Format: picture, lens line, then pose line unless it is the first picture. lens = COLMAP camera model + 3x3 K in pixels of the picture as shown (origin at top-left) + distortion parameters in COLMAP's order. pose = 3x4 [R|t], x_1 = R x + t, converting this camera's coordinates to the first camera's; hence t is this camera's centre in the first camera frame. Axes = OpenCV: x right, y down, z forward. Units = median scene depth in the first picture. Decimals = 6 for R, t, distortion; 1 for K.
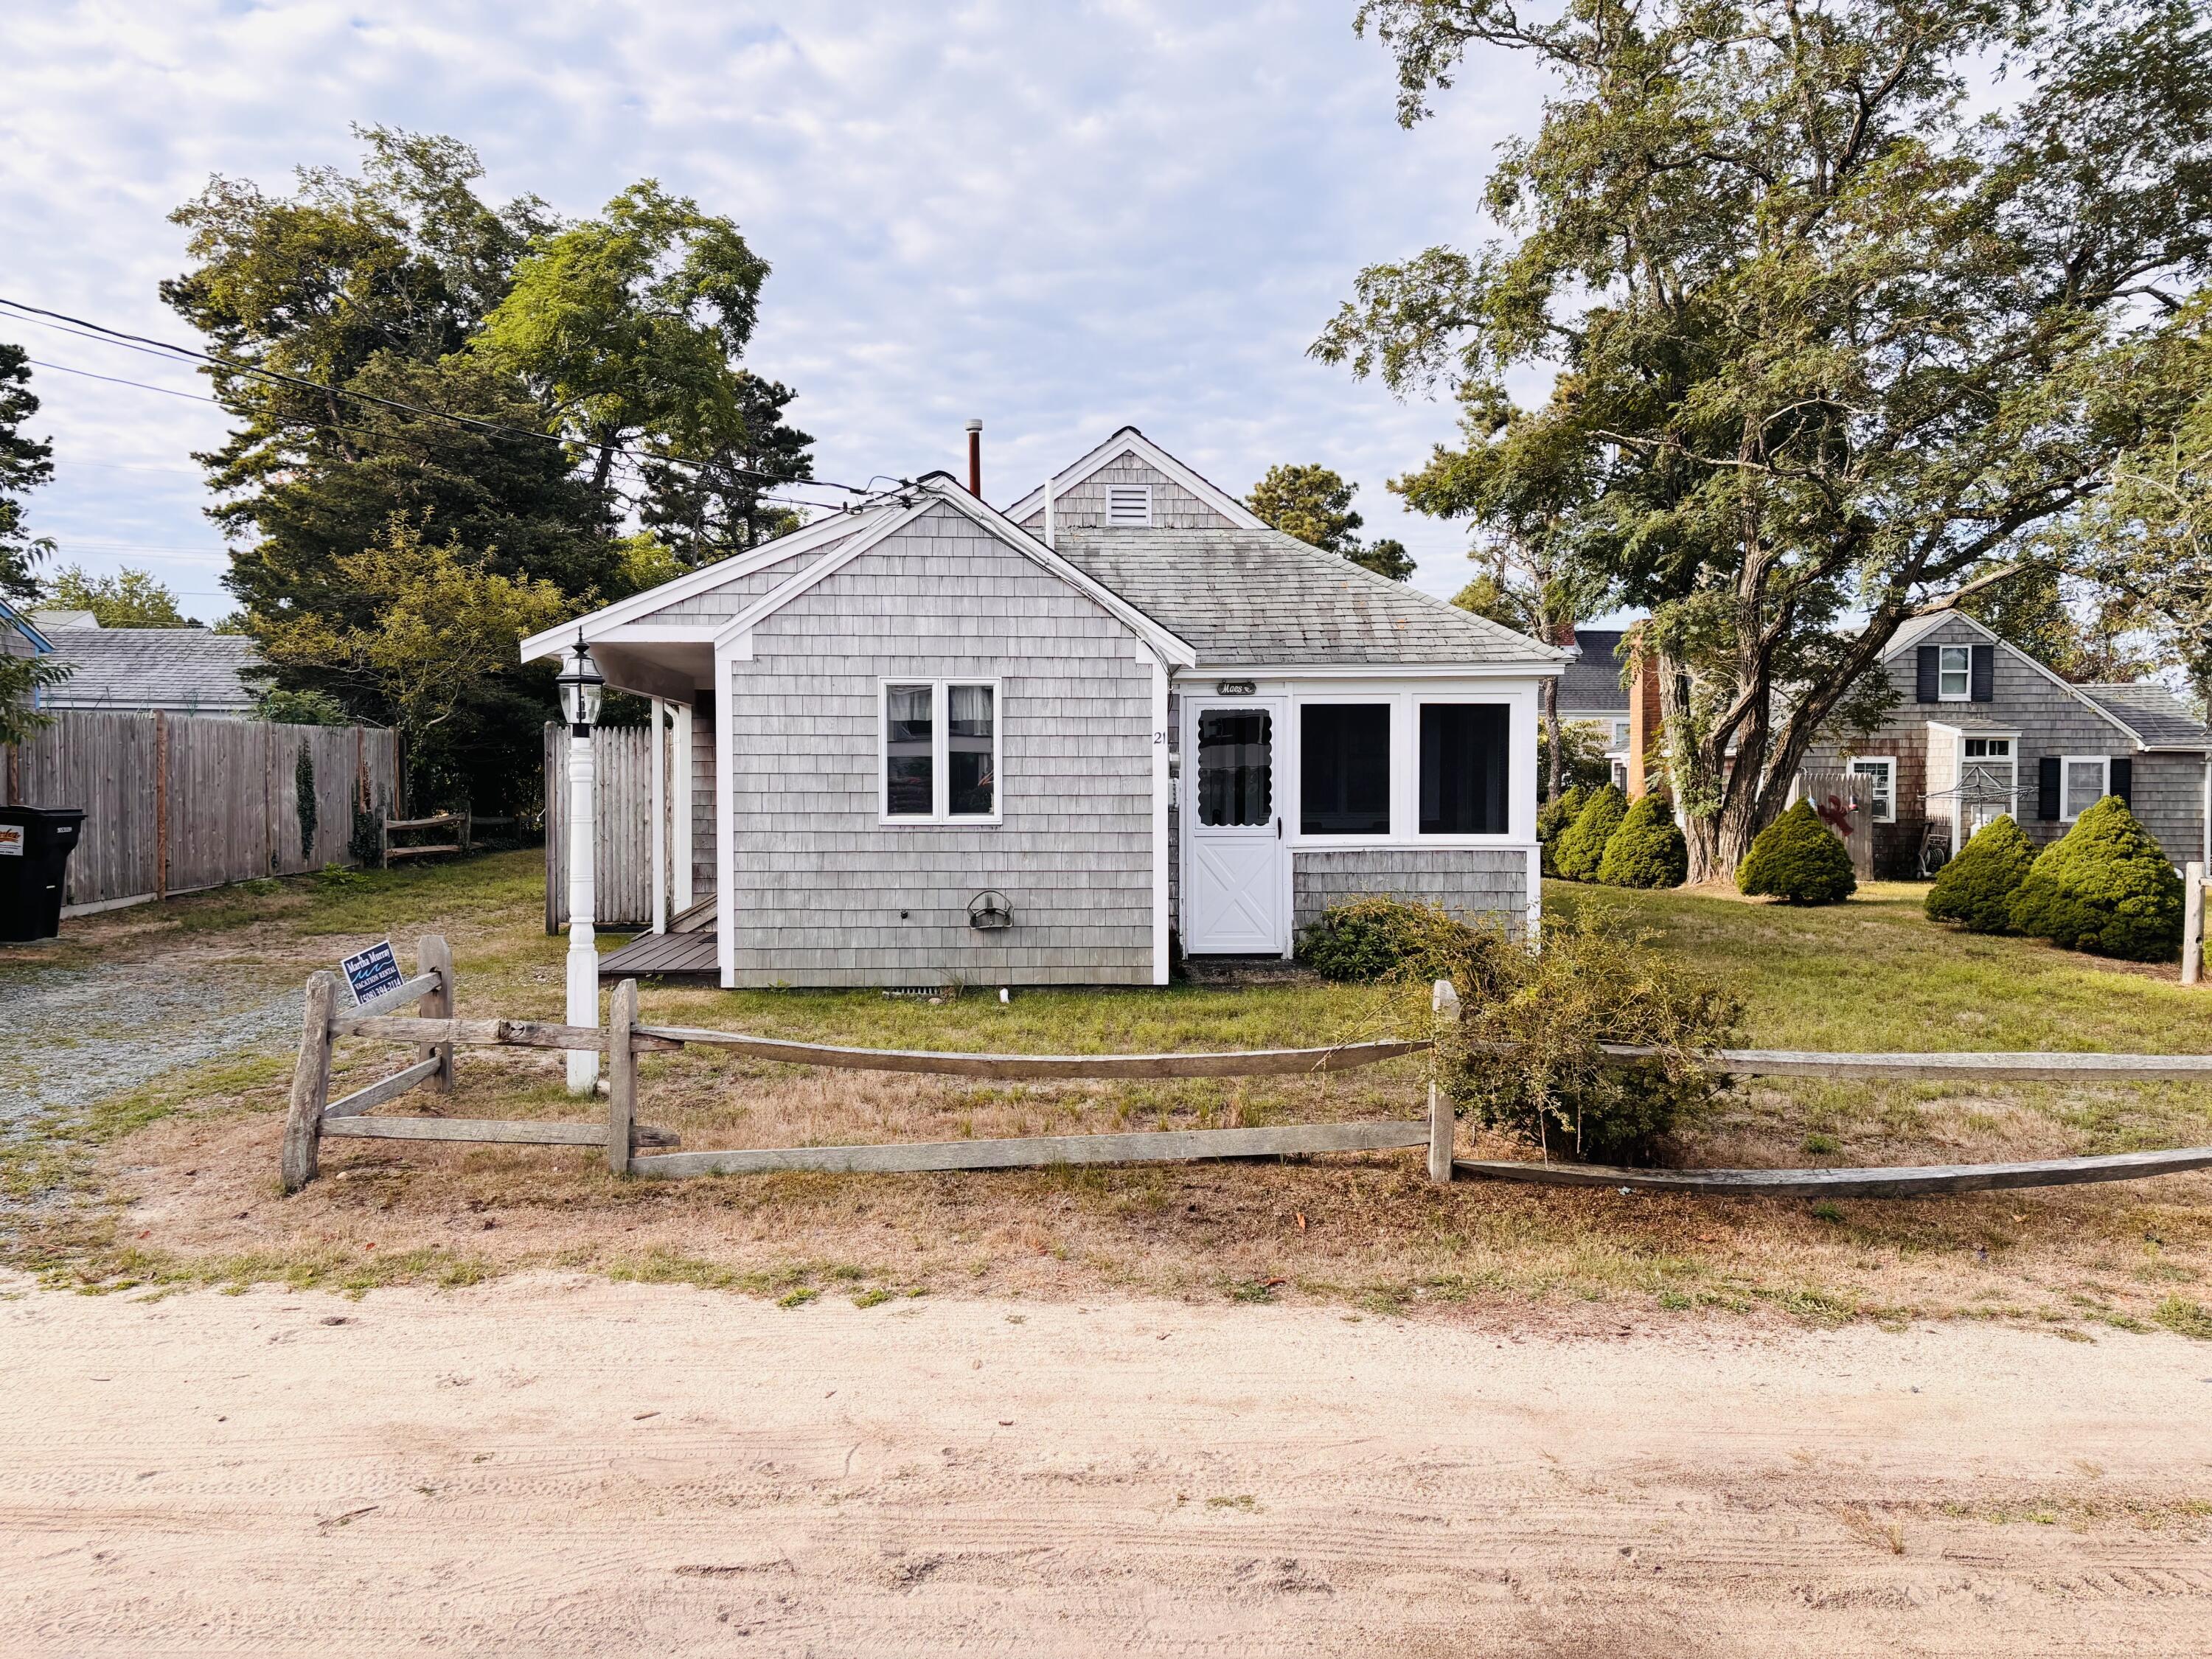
lens RADIAL K [[1663.6, 0, 1069.7], [0, 1663.6, 817.2], [0, 0, 1]] dist [0.054280, -0.045893]
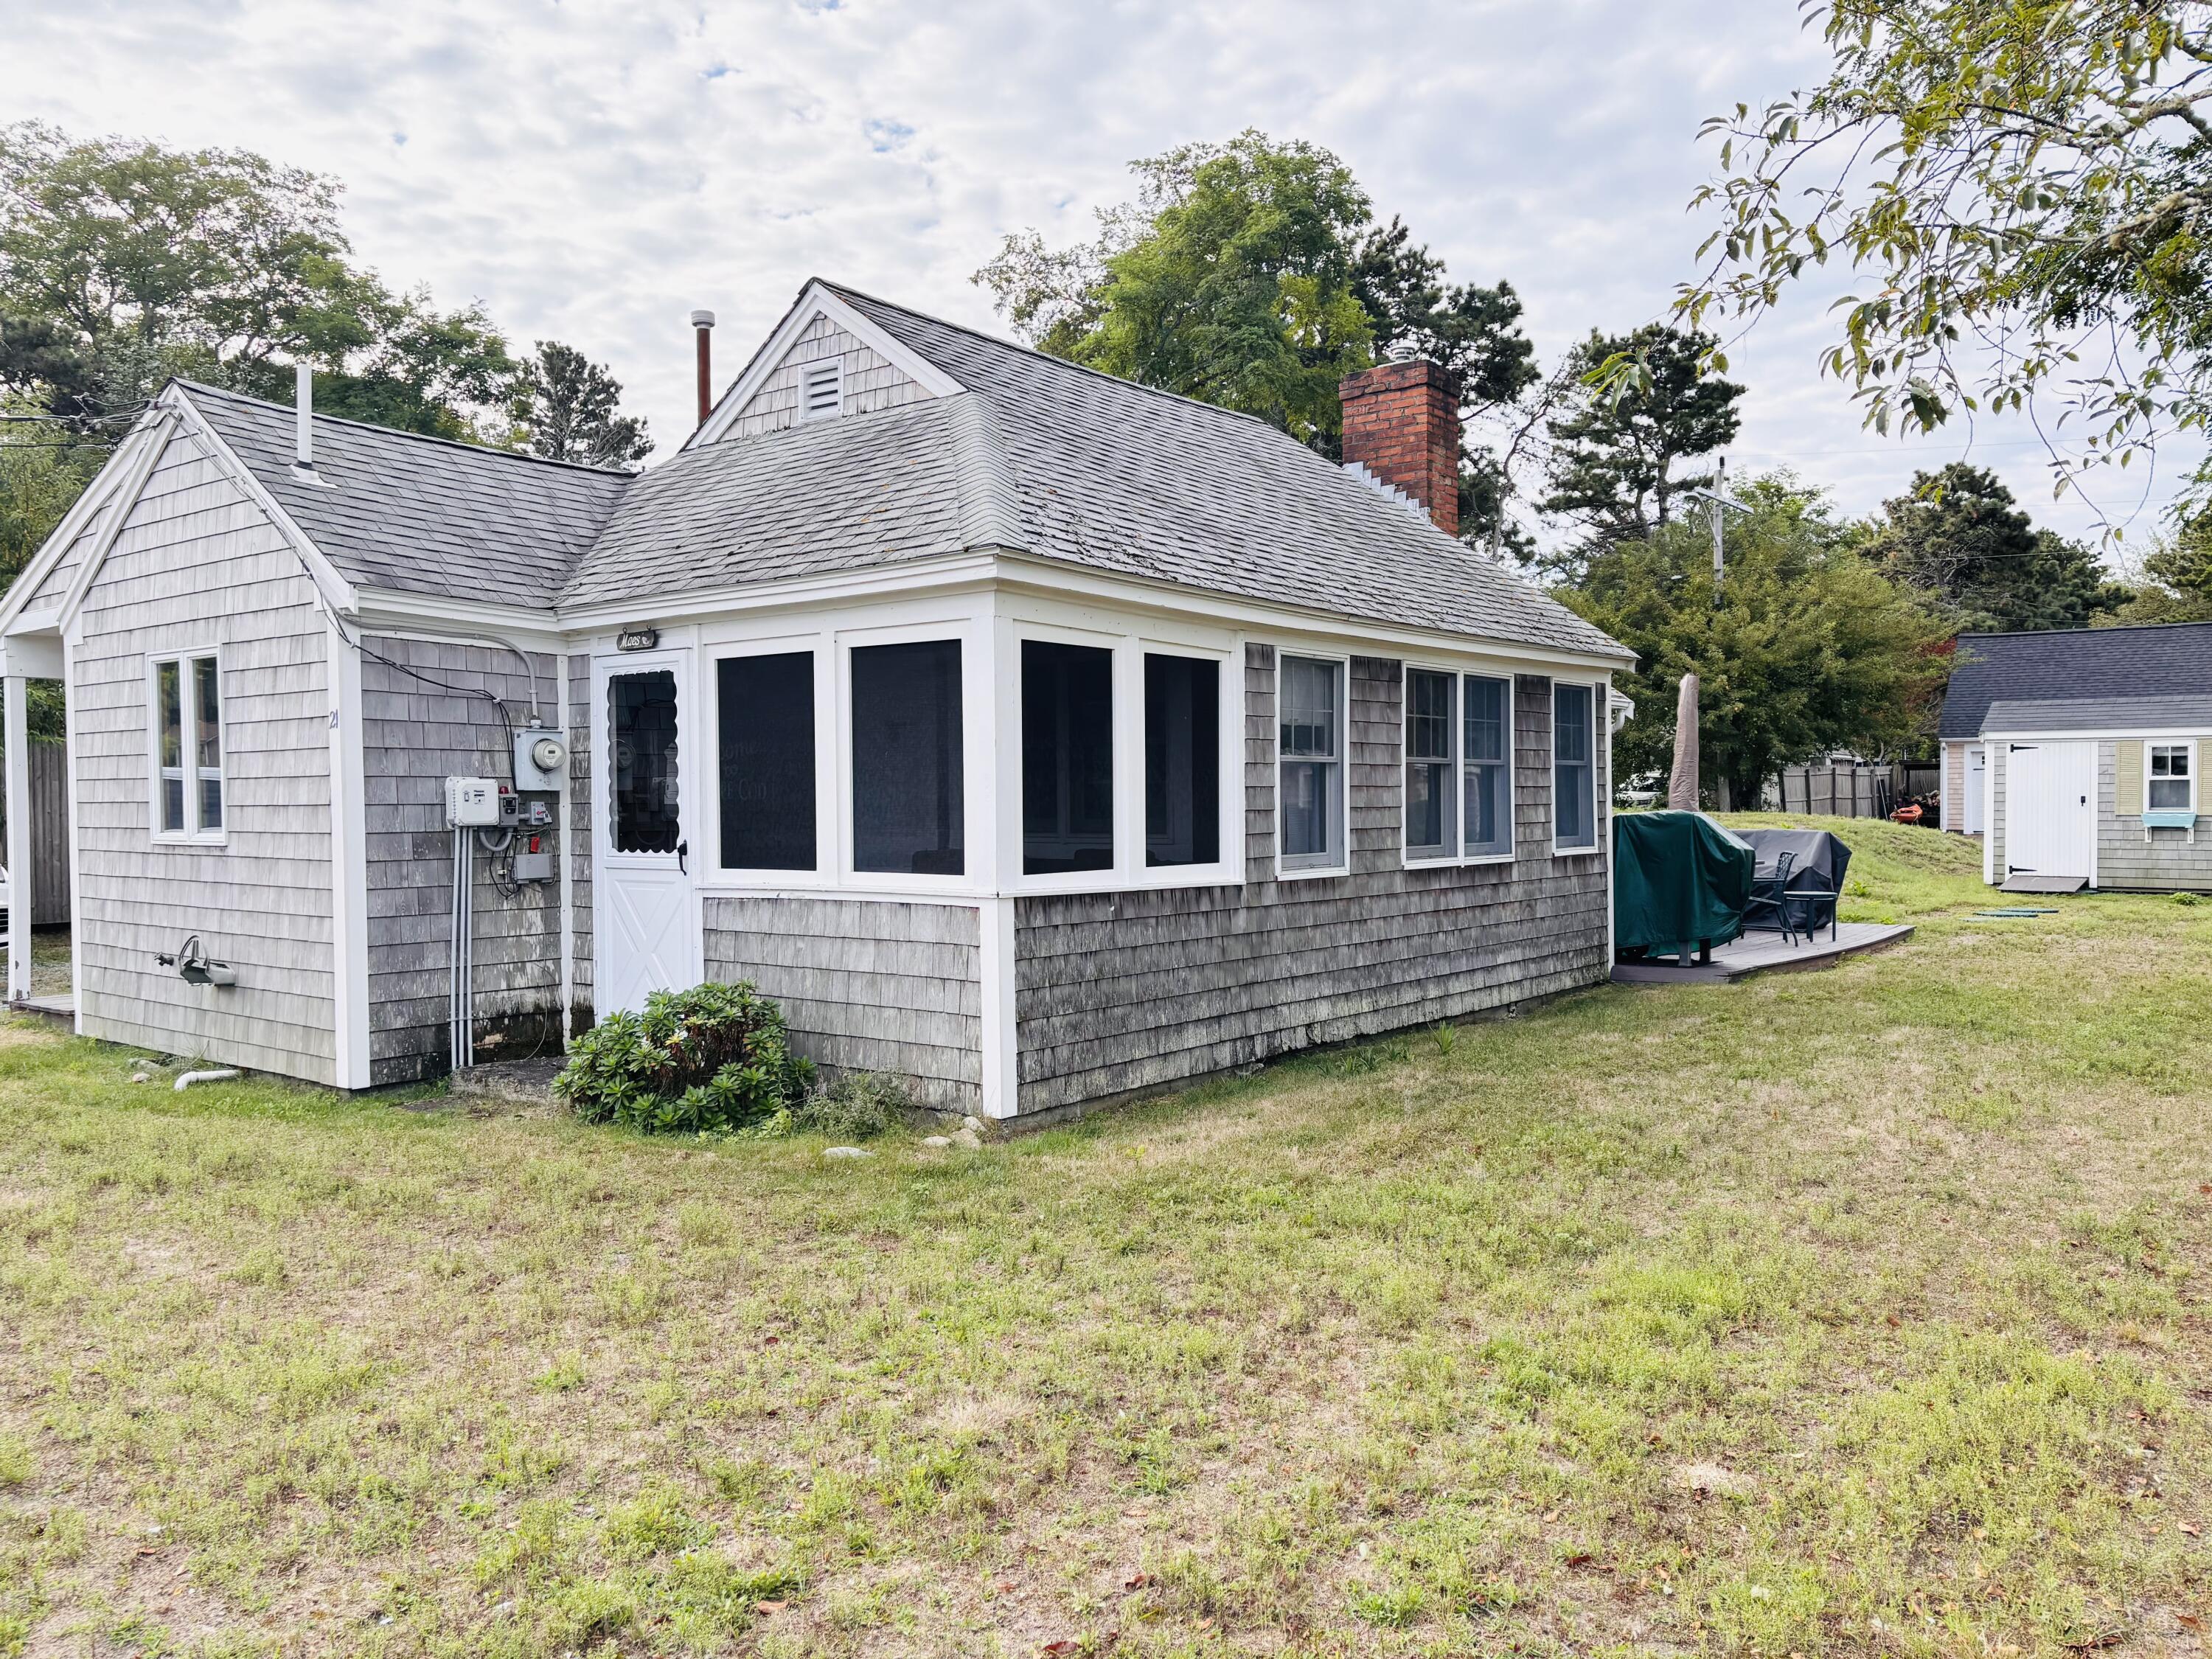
lens RADIAL K [[1663.6, 0, 1121.4], [0, 1663.6, 833.3], [0, 0, 1]] dist [0.054280, -0.045893]
pose [[0.756926, 0.008402, -0.653447, 0.663865], [-0.009199, 0.999955, 0.002201, -0.005409], [0.653436, 0.004345, 0.756969, 0.624338]]
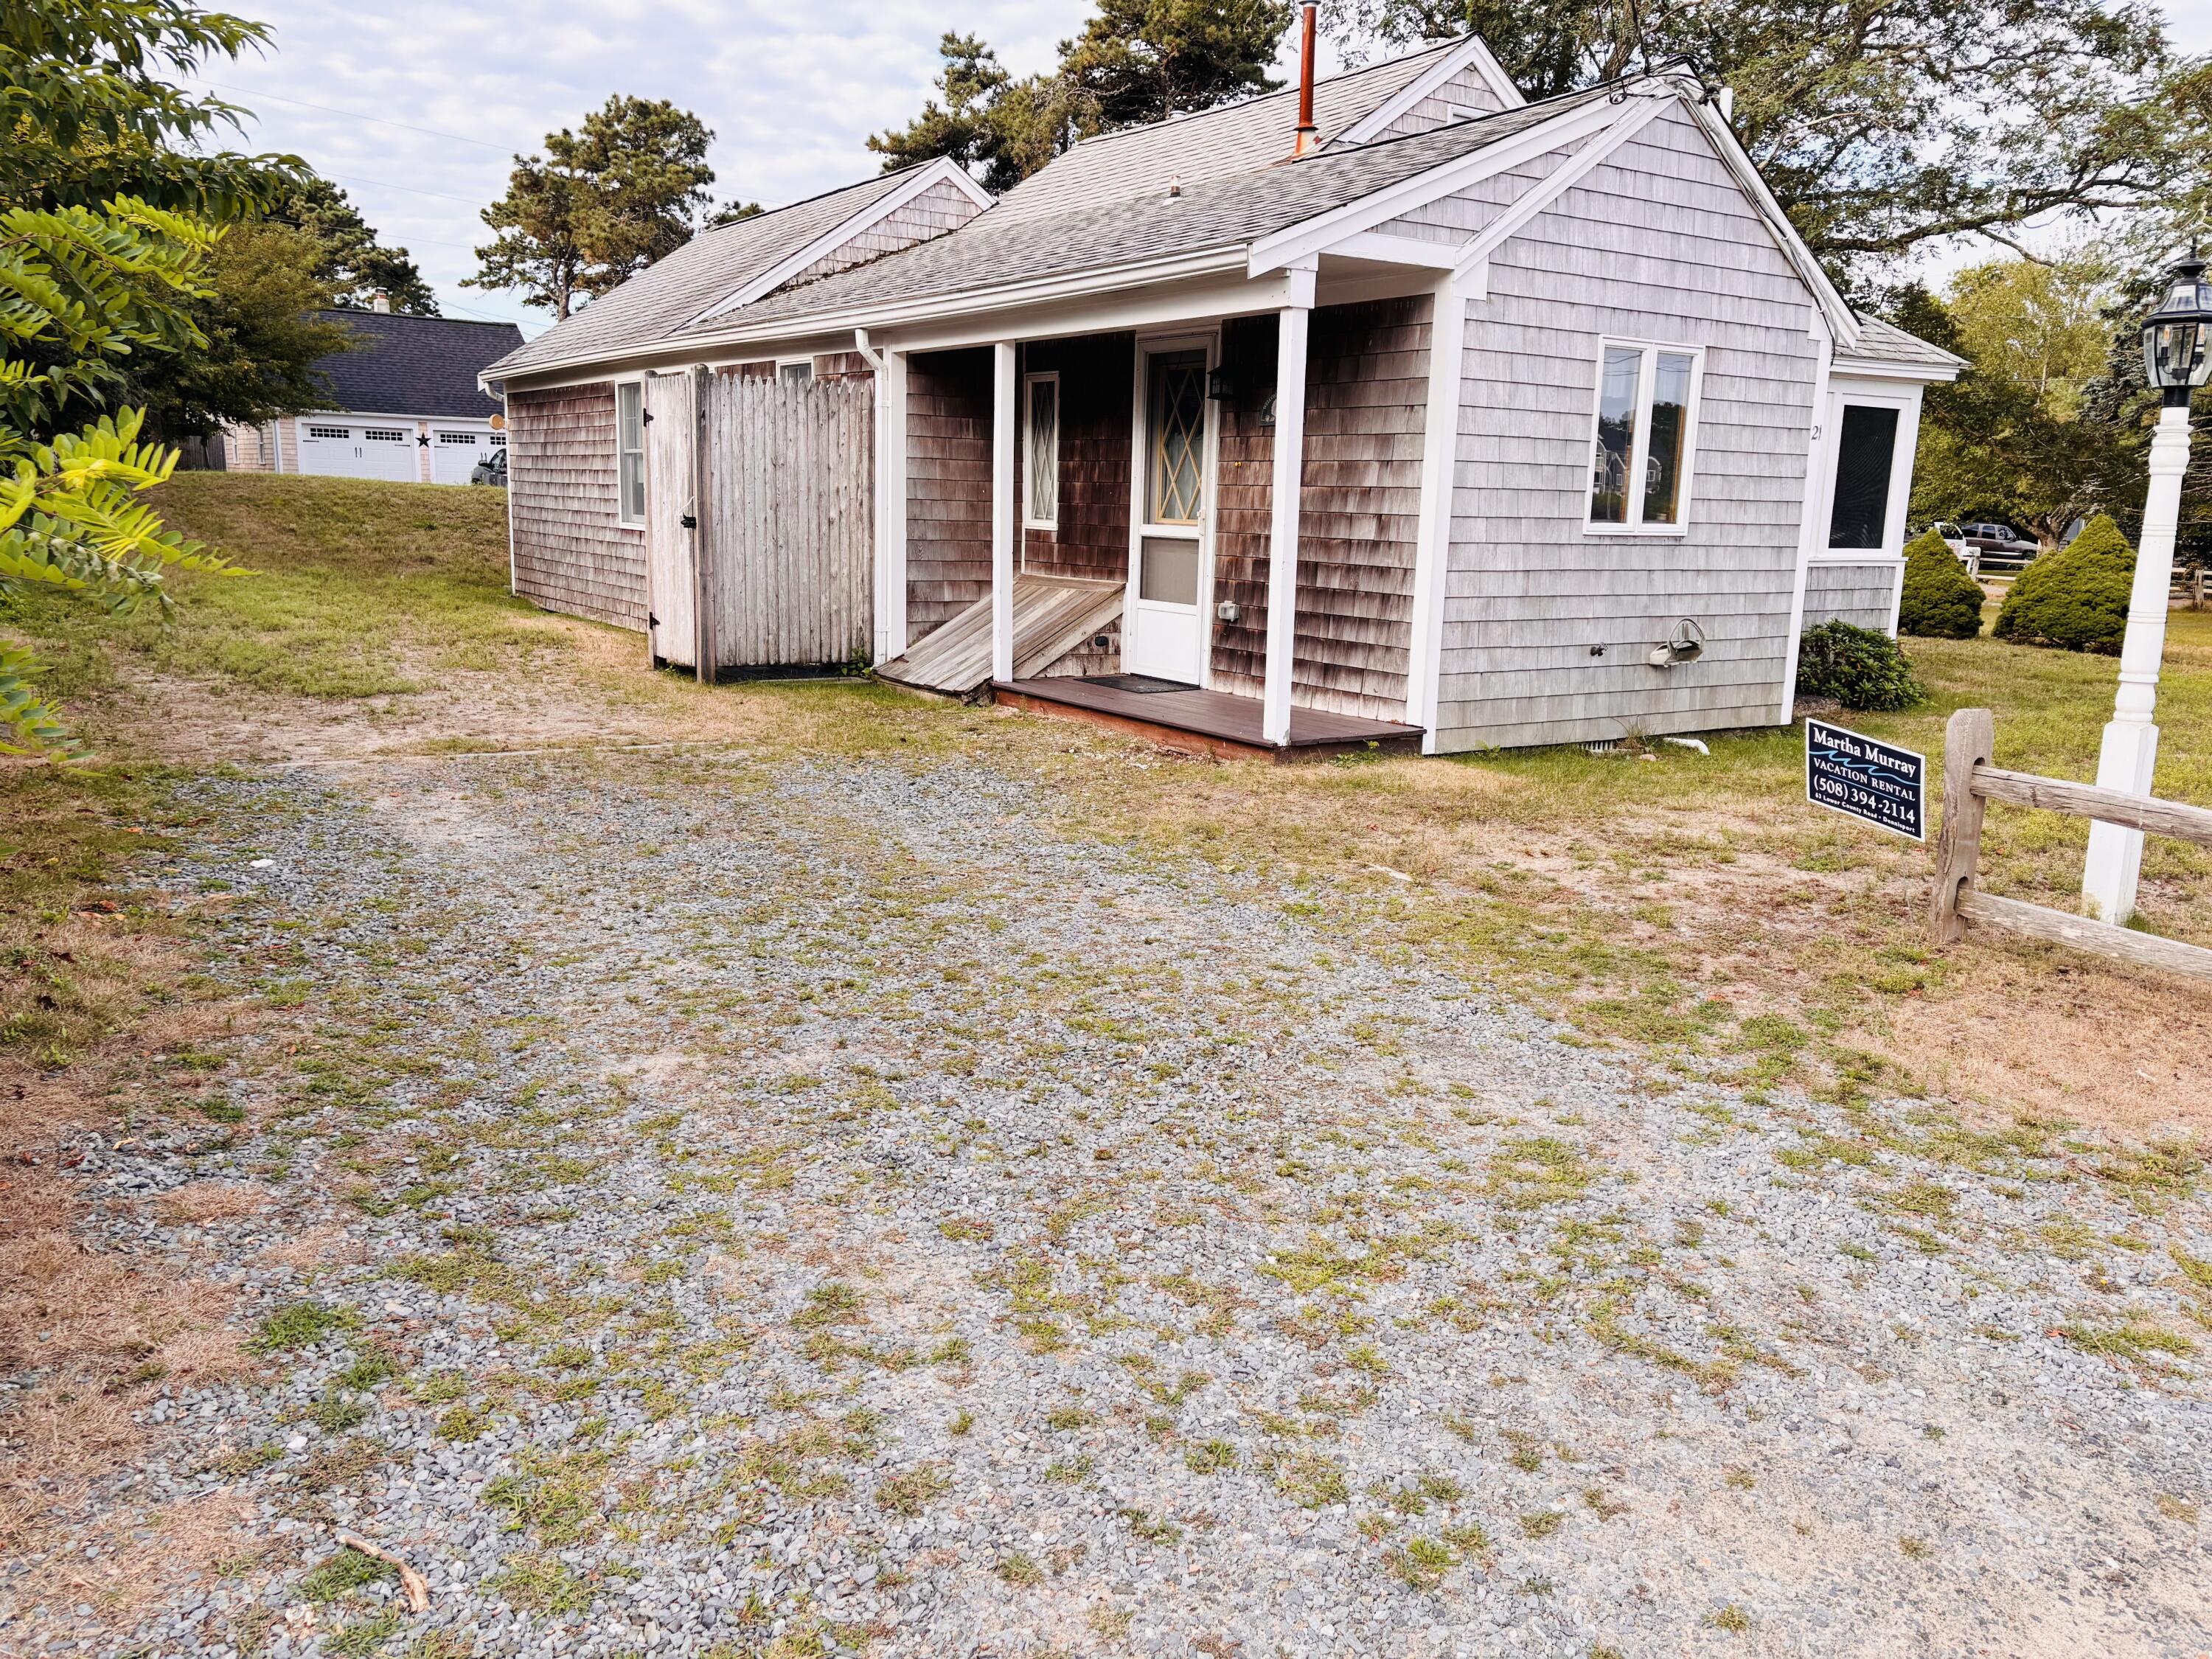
lens RADIAL K [[1663.6, 0, 1124.1], [0, 1663.6, 807.8], [0, 0, 1]] dist [0.054280, -0.045893]
pose [[0.850344, -0.075542, 0.520777, -0.631951], [-0.015757, 0.985543, 0.168688, 0.001681], [-0.525992, -0.151649, 0.836860, 0.396314]]
